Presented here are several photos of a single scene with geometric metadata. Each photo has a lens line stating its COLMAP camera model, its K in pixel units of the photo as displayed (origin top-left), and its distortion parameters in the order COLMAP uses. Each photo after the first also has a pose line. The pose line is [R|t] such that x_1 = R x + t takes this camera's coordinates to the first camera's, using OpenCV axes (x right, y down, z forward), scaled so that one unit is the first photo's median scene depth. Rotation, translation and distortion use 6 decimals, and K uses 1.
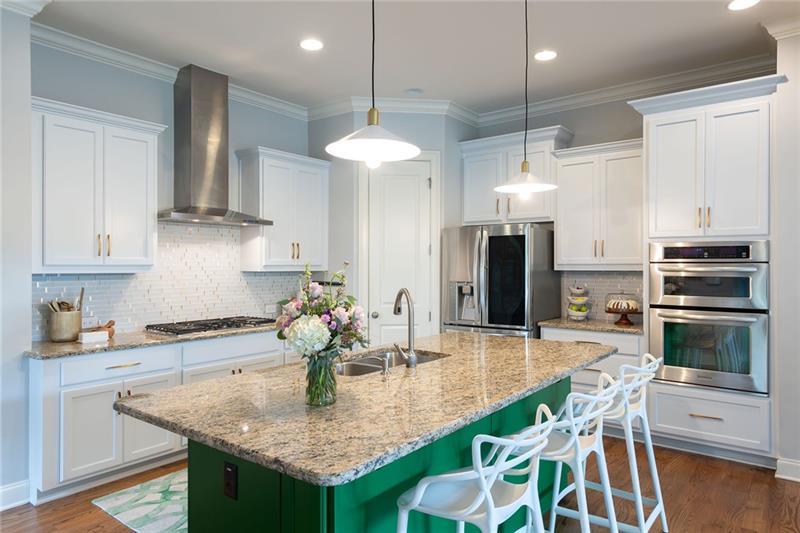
lens RADIAL K [[509.5, 0, 400.0], [0, 509.5, 266.5], [0, 0, 1]] dist [0.006181, -0.002702]
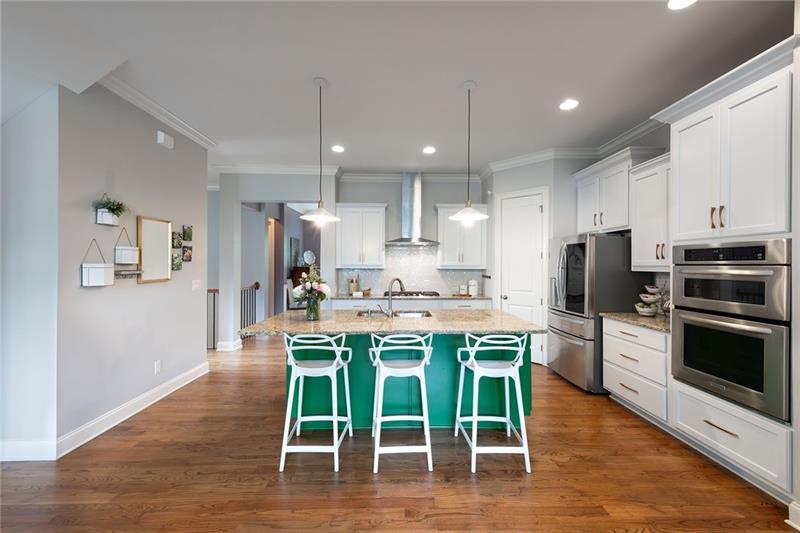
lens RADIAL K [[319.3, 0, 403.2], [0, 319.3, 264.3], [0, 0, 1]] dist [0.010352, -0.000322]
pose [[0.637255, 0.000875, -0.770652, 0.729348], [-0.003430, 0.999993, -0.001700, -0.006123], [0.770645, 0.003727, 0.637254, 0.176085]]
